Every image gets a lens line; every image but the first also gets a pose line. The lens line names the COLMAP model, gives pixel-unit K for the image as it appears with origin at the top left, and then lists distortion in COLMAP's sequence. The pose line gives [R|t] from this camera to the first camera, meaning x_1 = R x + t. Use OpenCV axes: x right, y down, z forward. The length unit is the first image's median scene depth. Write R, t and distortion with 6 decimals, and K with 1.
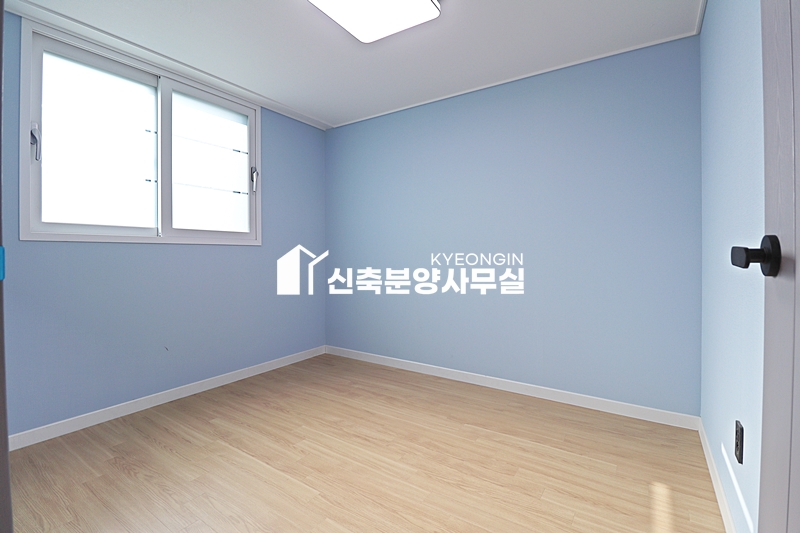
lens RADIAL K [[375.1, 0, 394.3], [0, 375.1, 254.3], [0, 0, 1]] dist [-0.007954, -0.010836]
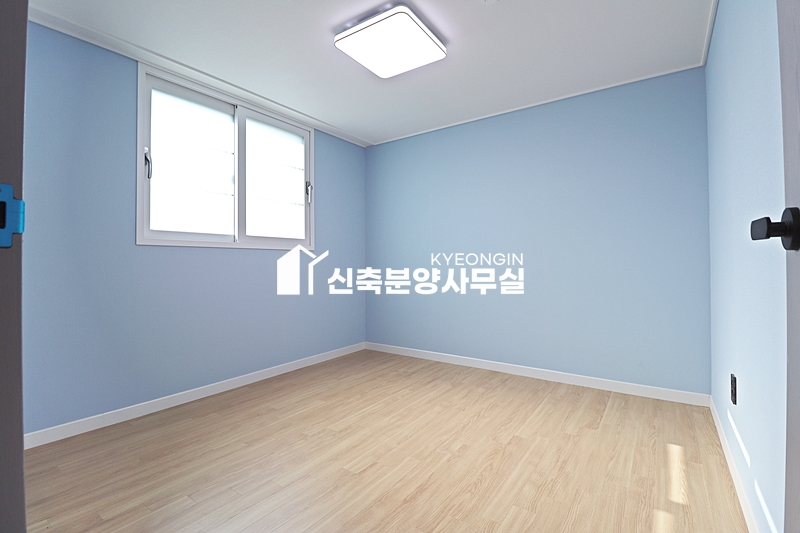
lens RADIAL K [[375.1, 0, 392.1], [0, 375.1, 242.0], [0, 0, 1]] dist [-0.007954, -0.010836]
pose [[0.999573, 0.007122, -0.028338, -0.099471], [-0.008395, 0.998949, -0.045057, -0.000078], [0.027987, 0.045276, 0.998582, -0.137426]]
